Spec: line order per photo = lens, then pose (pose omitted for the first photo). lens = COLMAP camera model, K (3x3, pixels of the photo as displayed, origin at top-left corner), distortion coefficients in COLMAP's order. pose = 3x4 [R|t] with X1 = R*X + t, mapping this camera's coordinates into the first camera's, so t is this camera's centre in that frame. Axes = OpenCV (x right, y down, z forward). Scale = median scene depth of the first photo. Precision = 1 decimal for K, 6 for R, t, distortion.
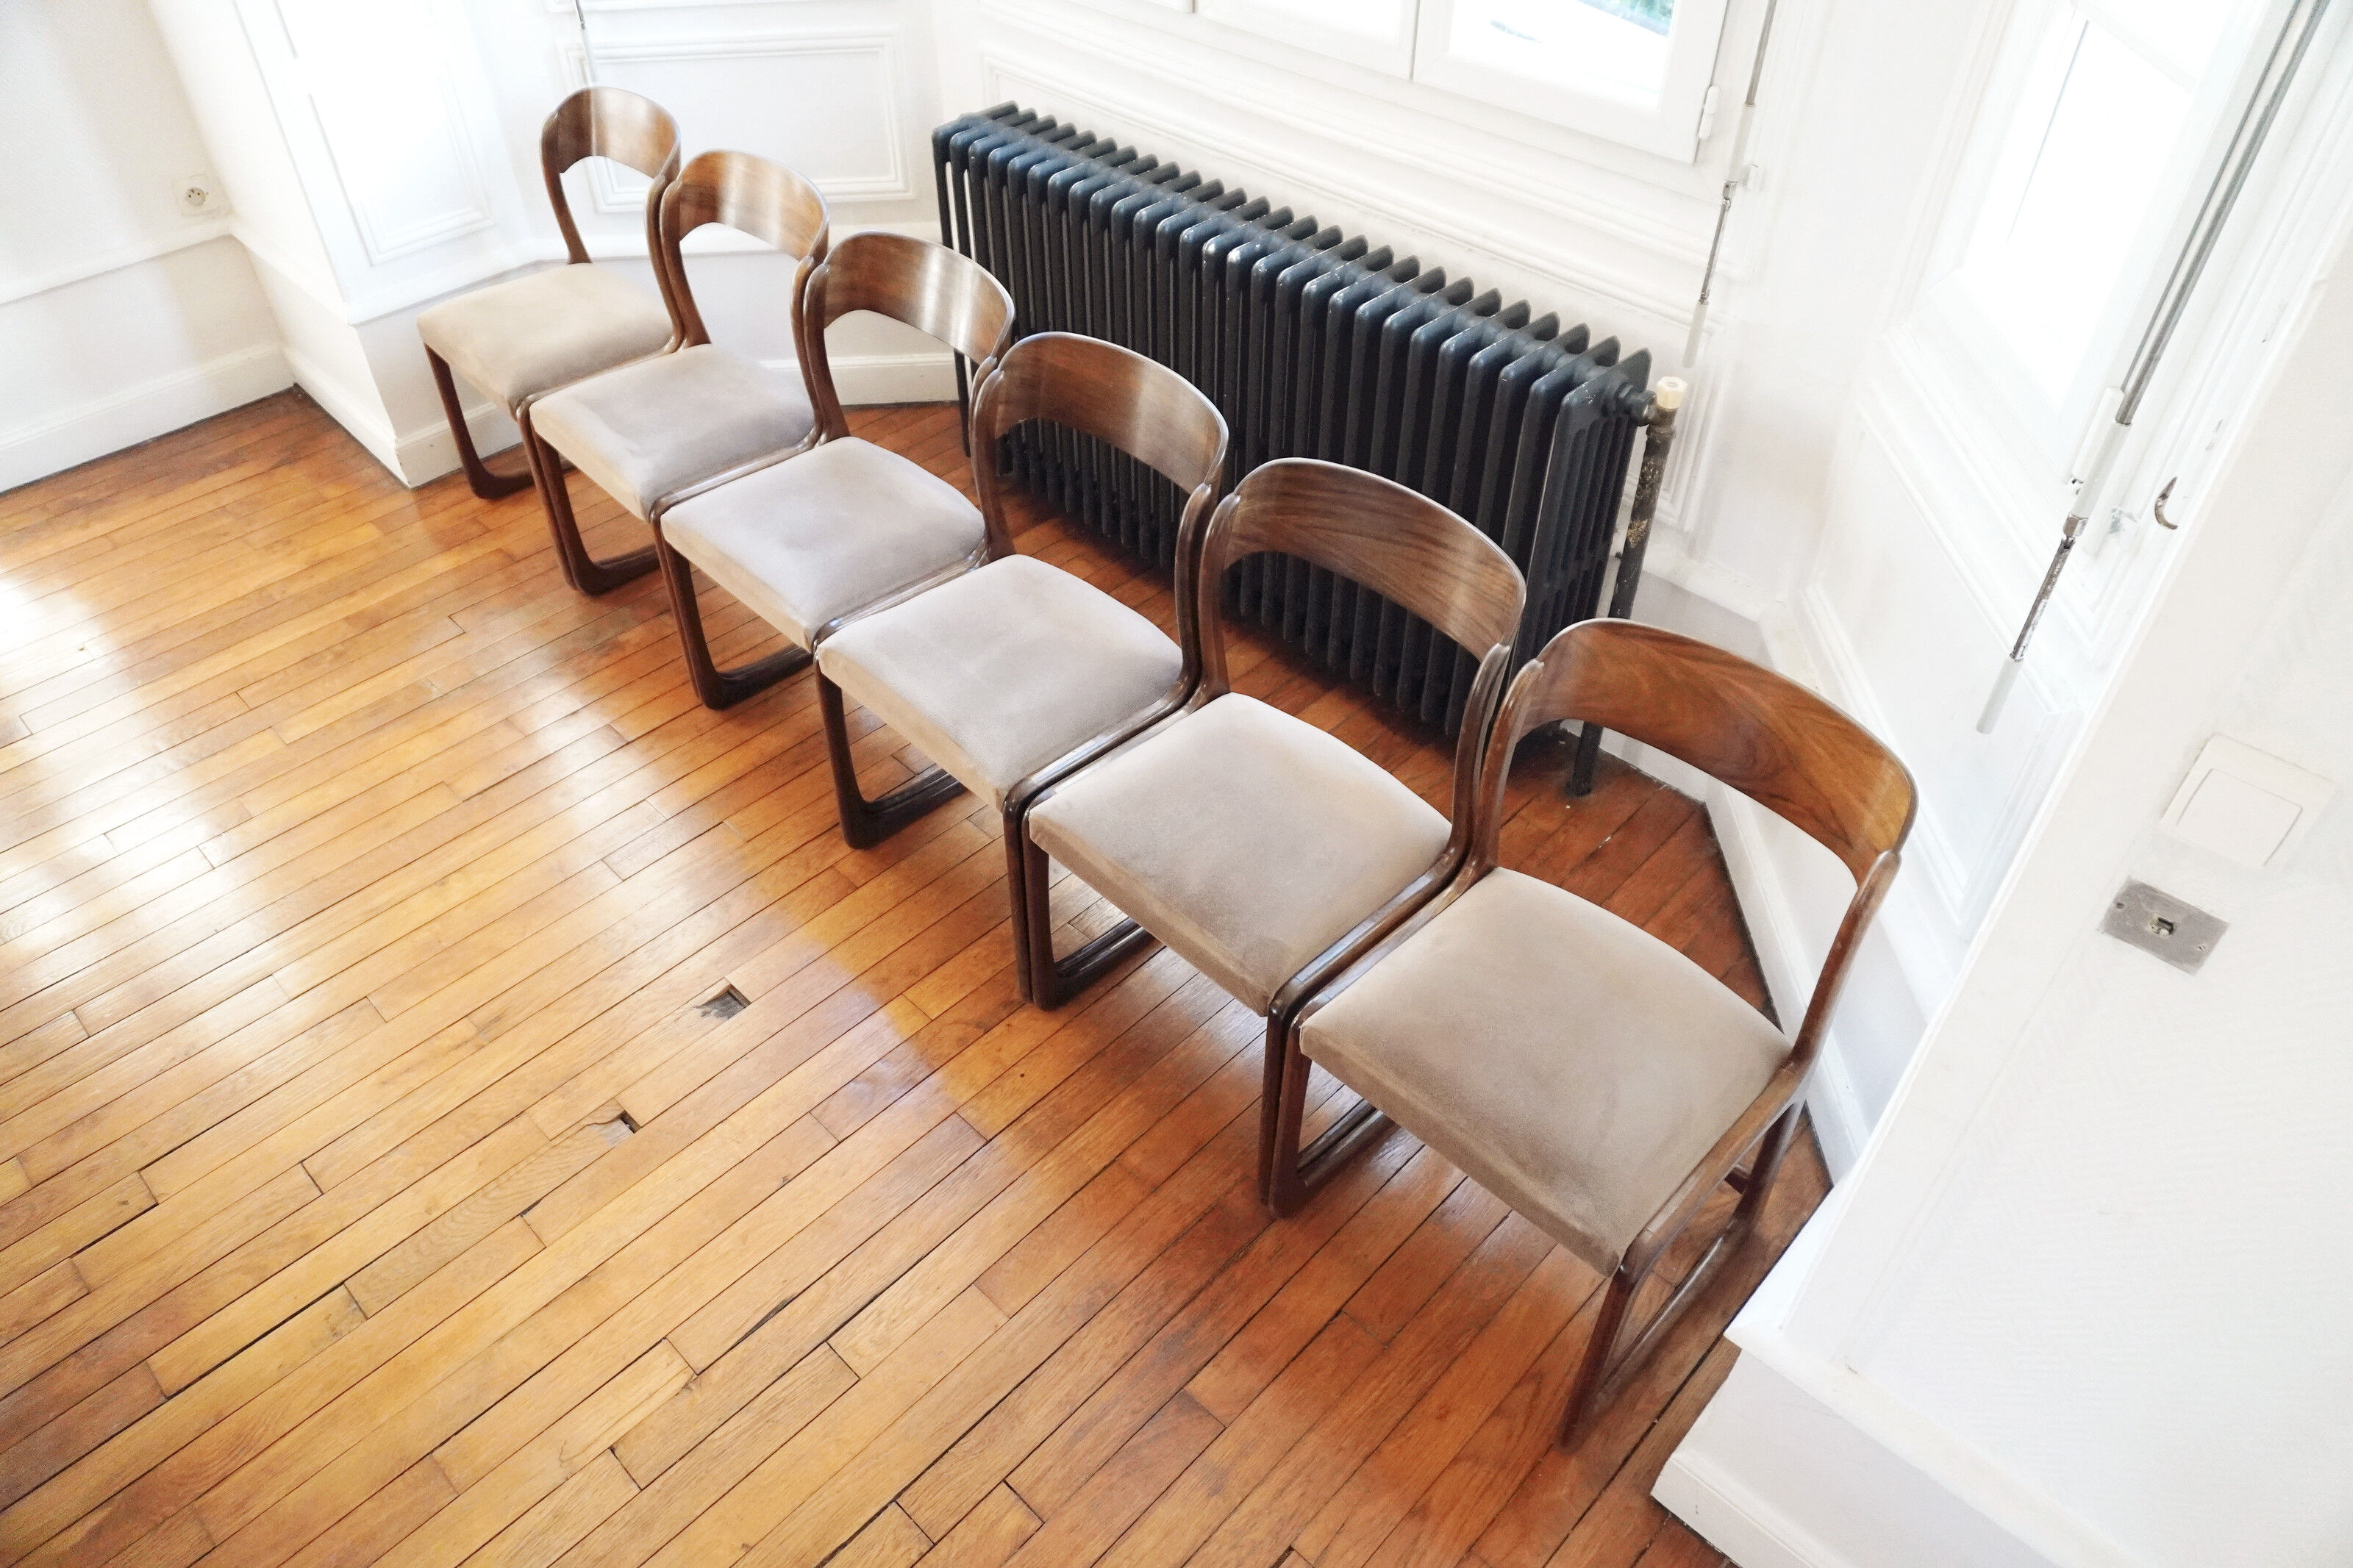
lens RADIAL K [[1578.0, 0, 1177.3], [0, 1578.0, 791.7], [0, 0, 1]] dist [-0.046759, 0.031567]
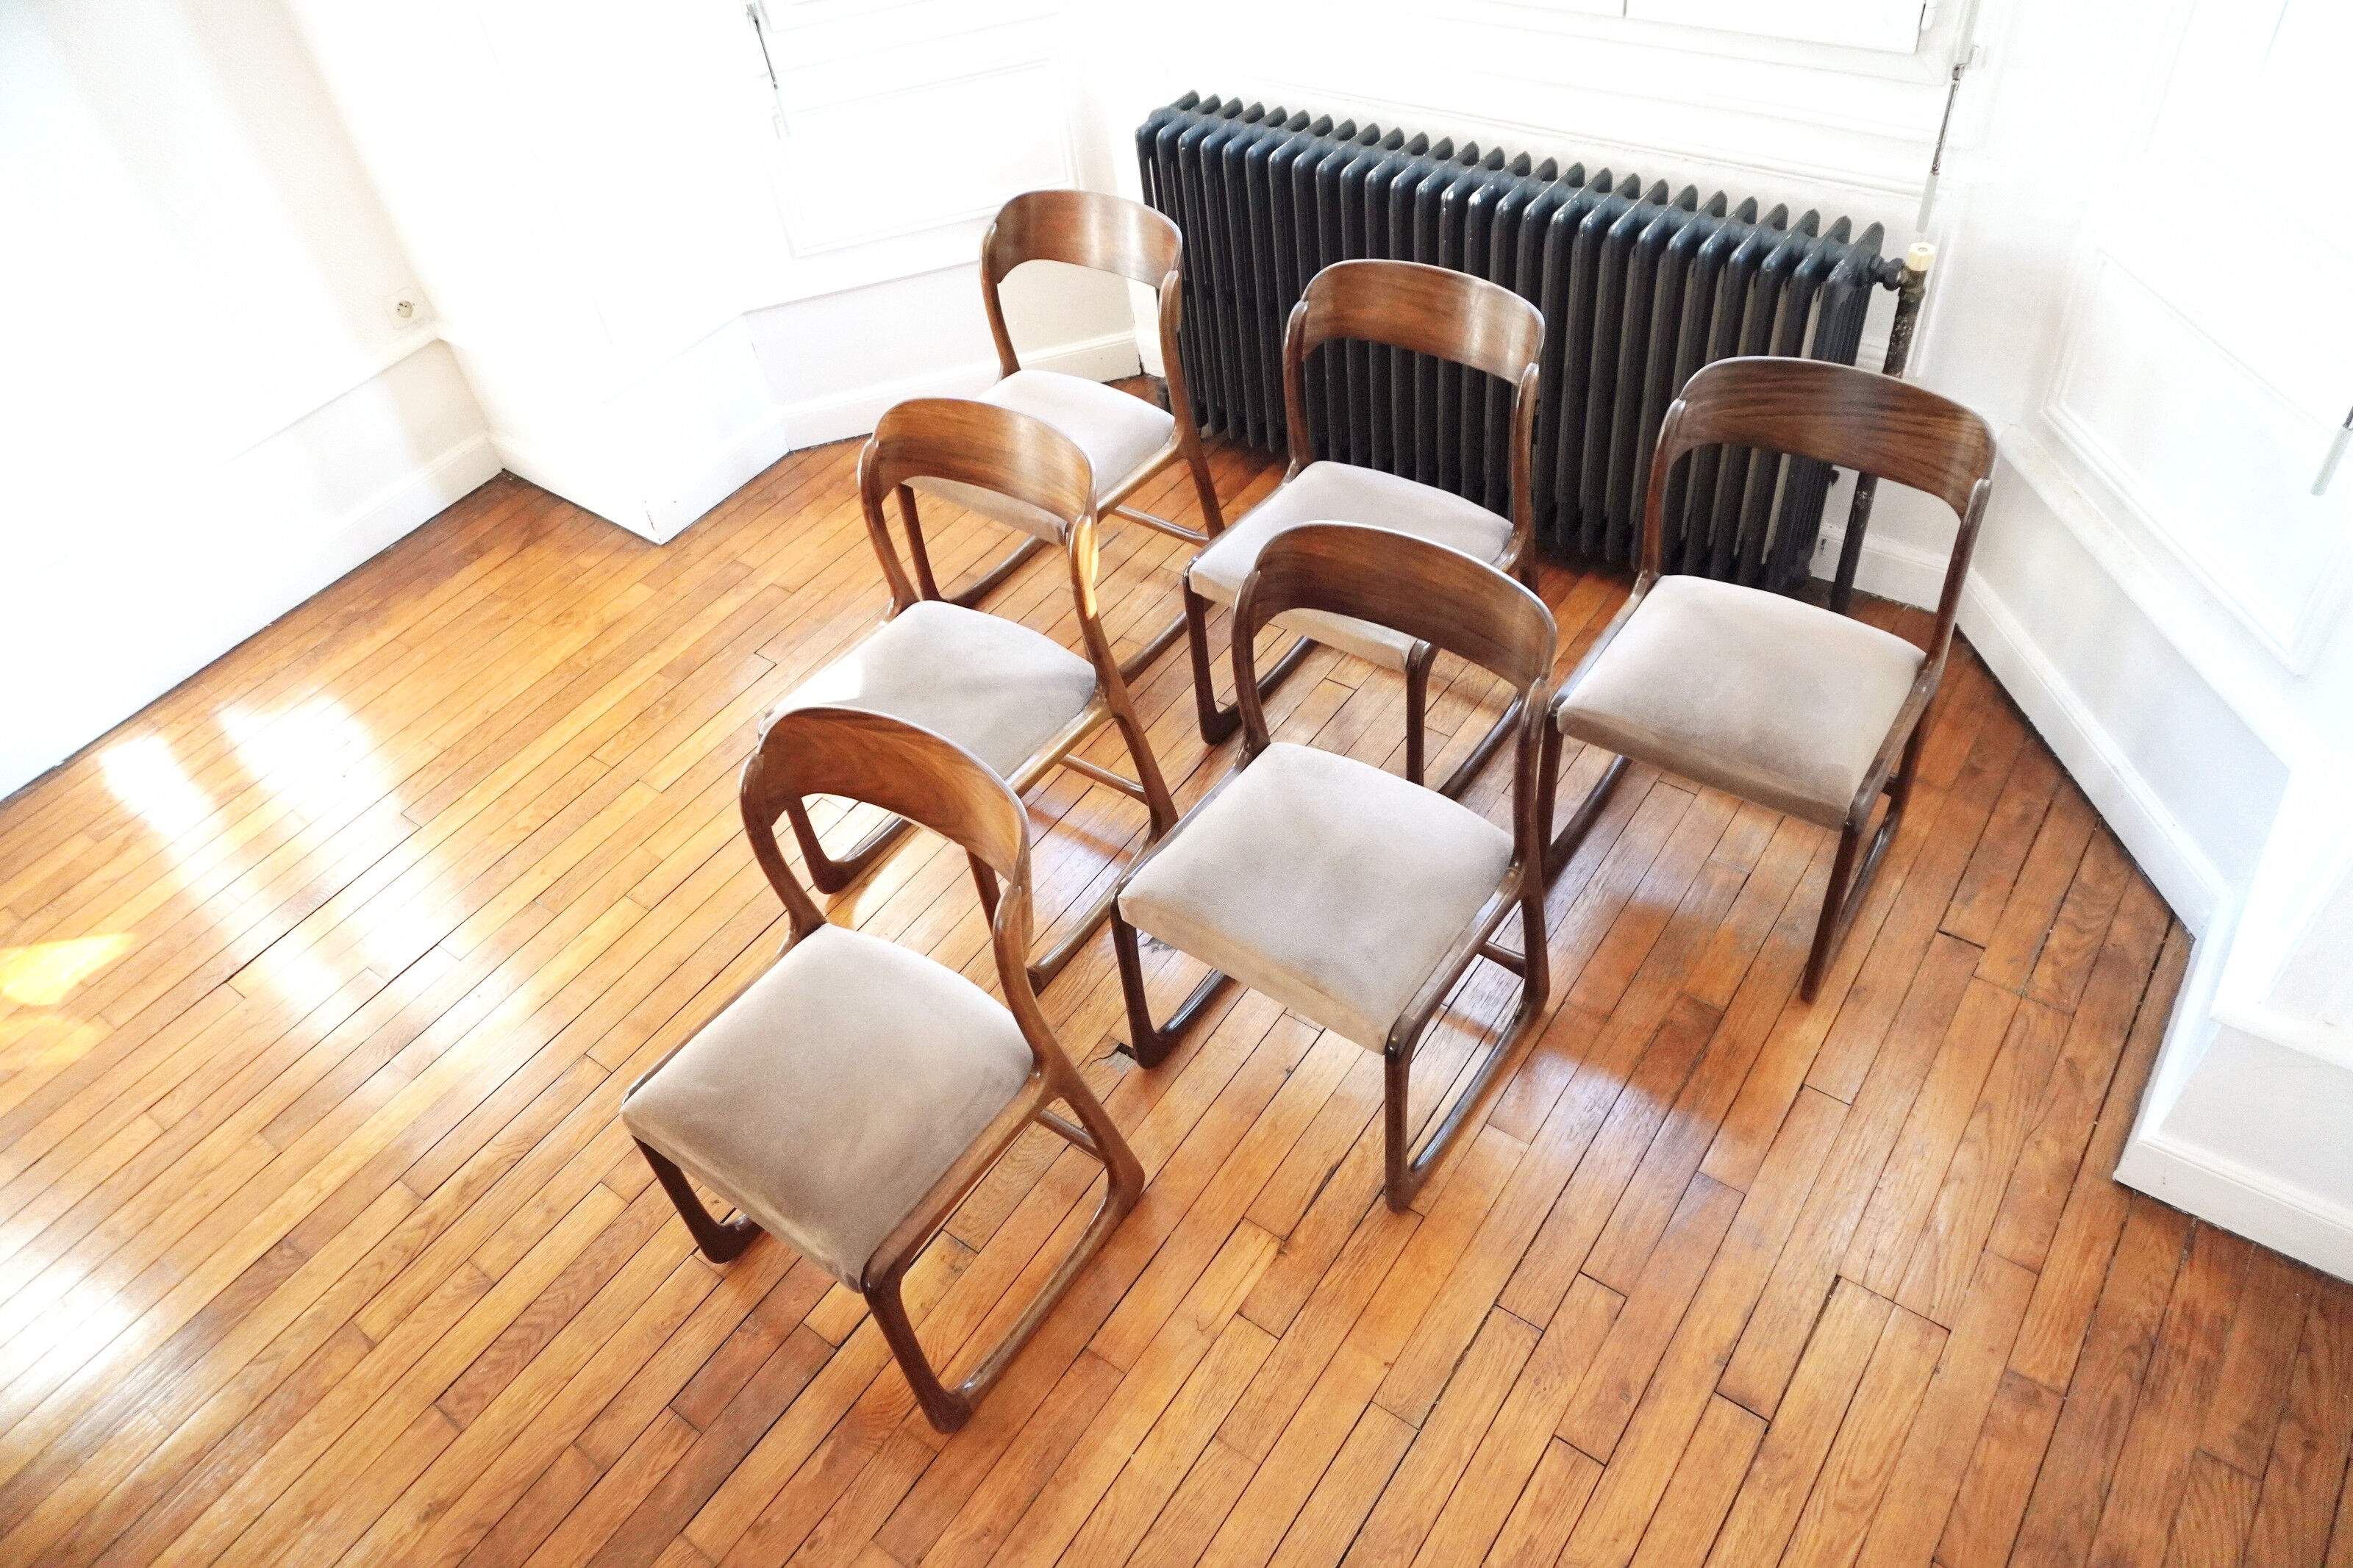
lens RADIAL K [[1578.0, 0, 1171.3], [0, 1578.0, 791.9], [0, 0, 1]] dist [-0.046759, 0.031567]
pose [[0.983548, -0.179443, 0.020809, -0.307218], [0.178574, 0.983192, 0.038000, -0.011310], [-0.027278, -0.033659, 0.999061, -0.128283]]
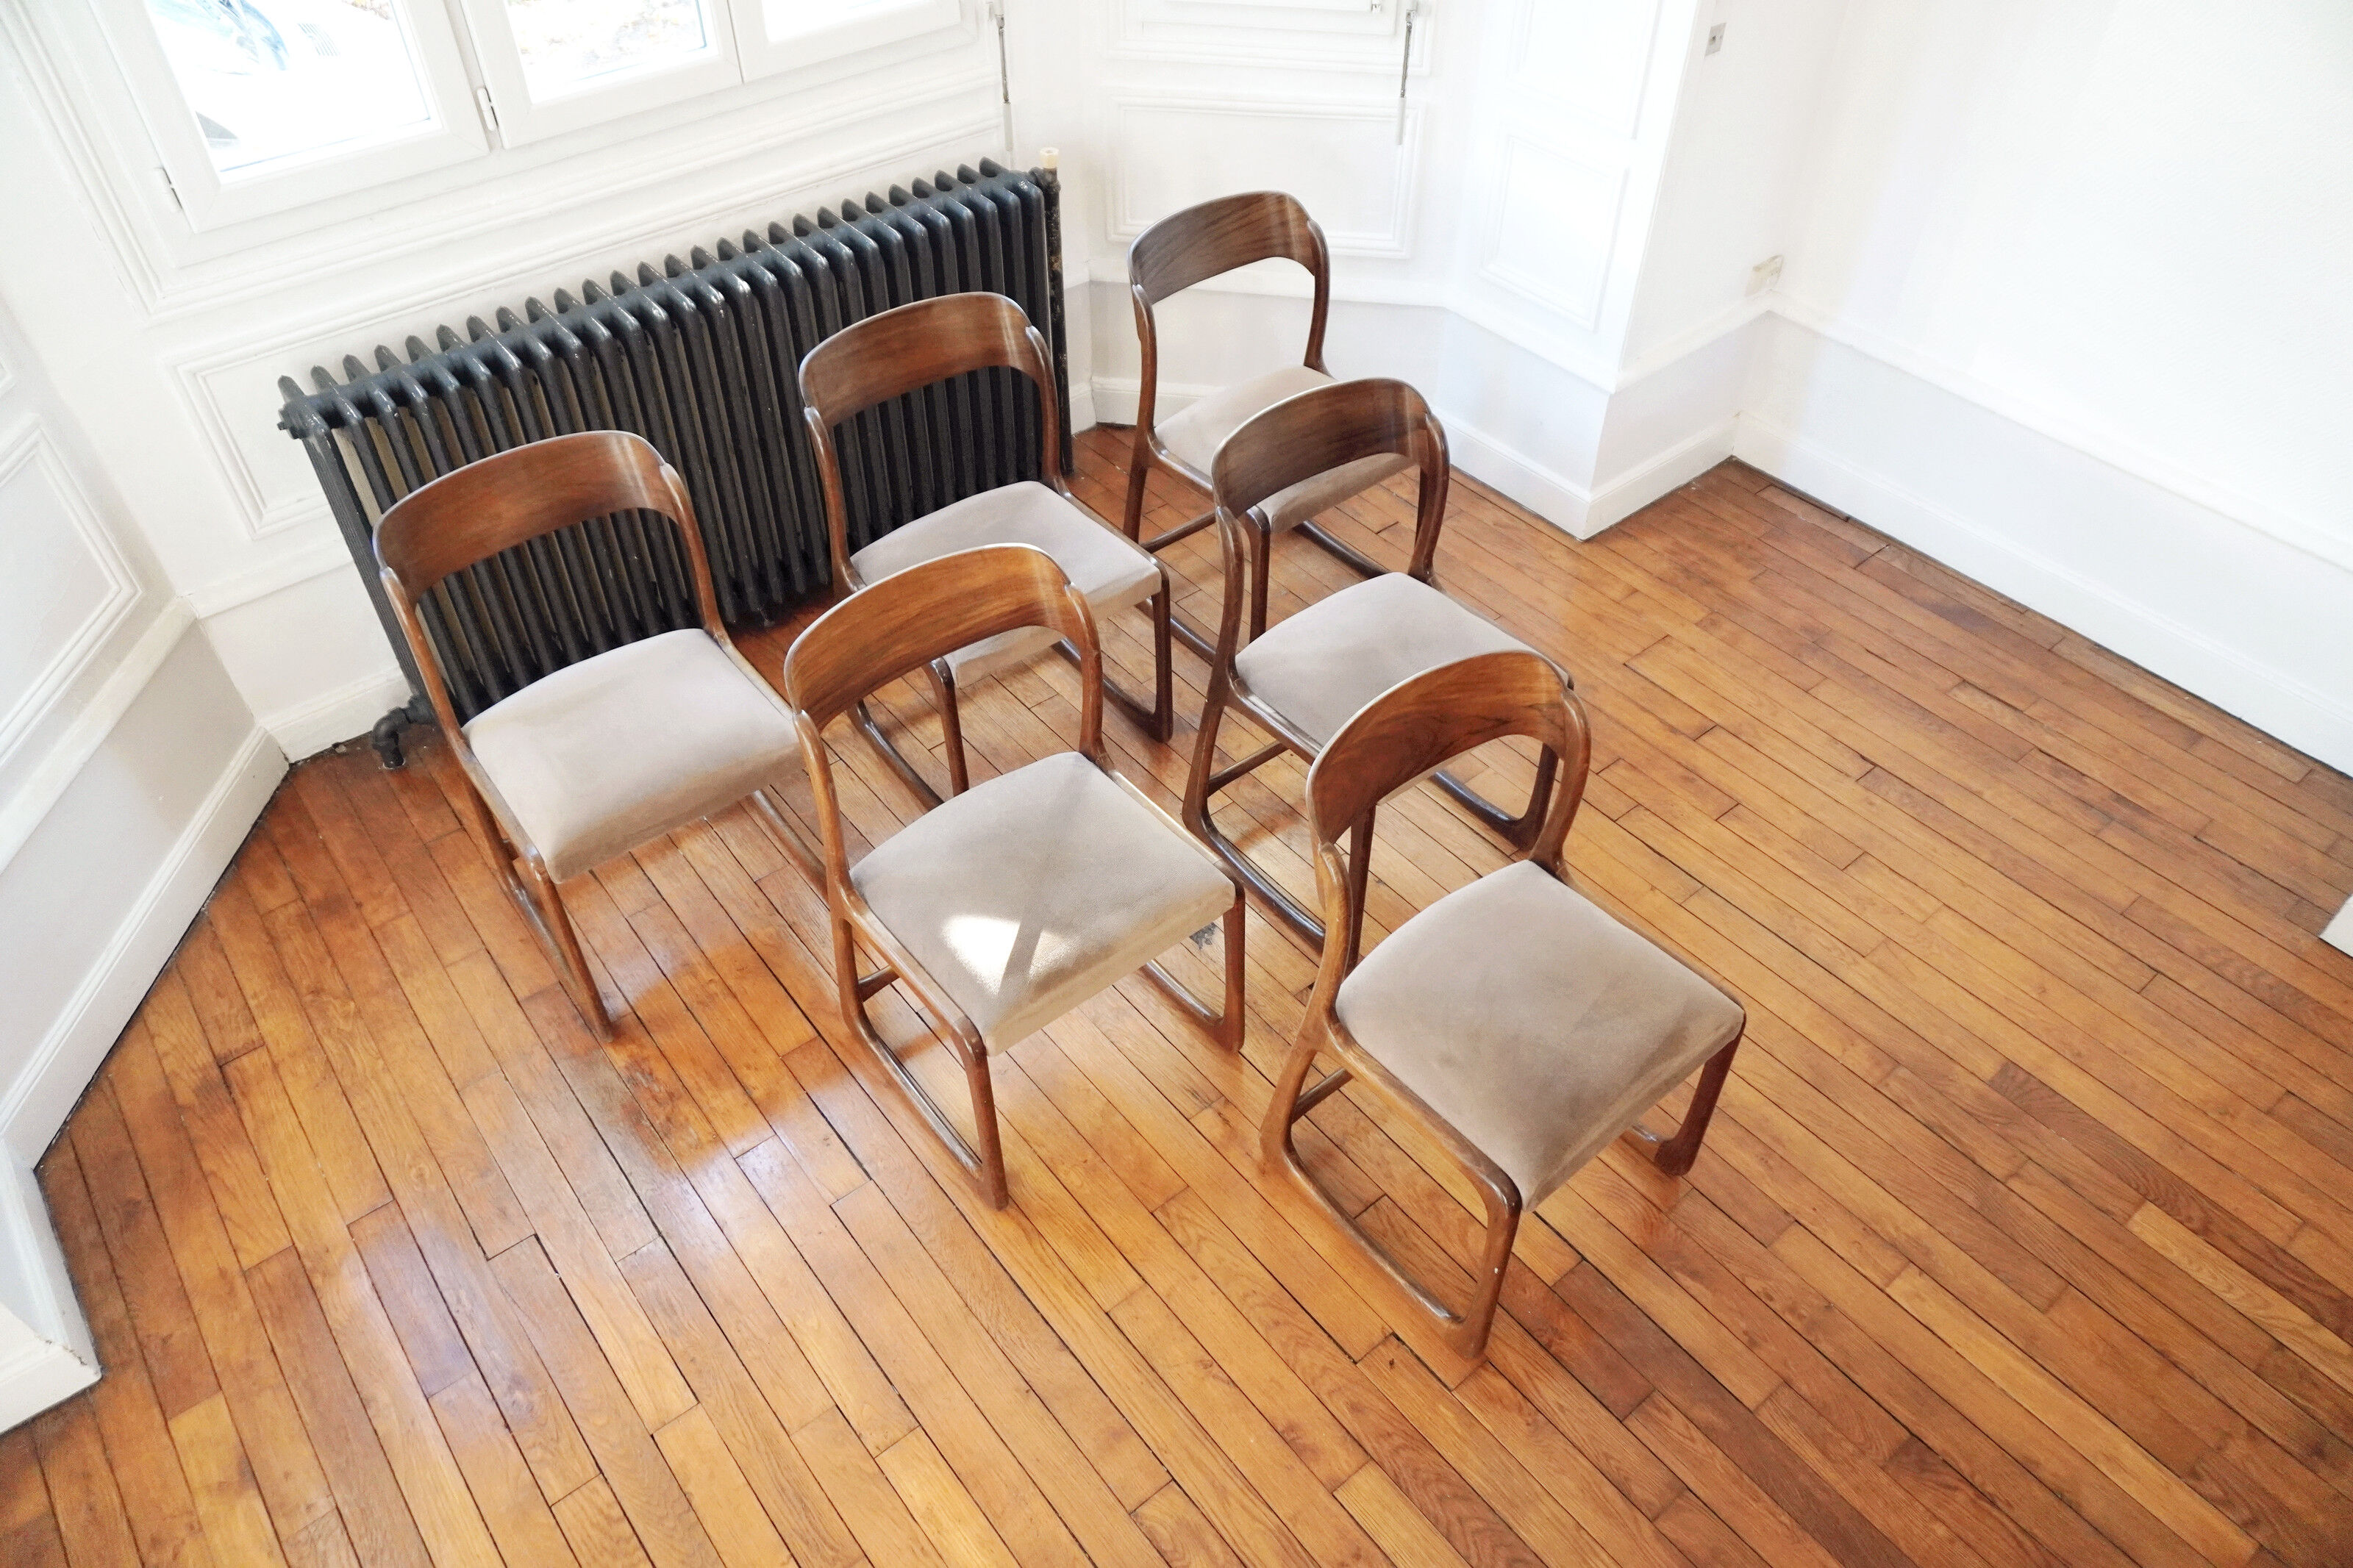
lens RADIAL K [[1578.0, 0, 1193.9], [0, 1578.0, 792.8], [0, 0, 1]] dist [-0.046759, 0.031567]
pose [[0.108312, -0.701174, 0.704715, -1.098818], [0.675236, 0.572158, 0.465502, -0.495354], [-0.729606, 0.425429, 0.535430, 0.359791]]
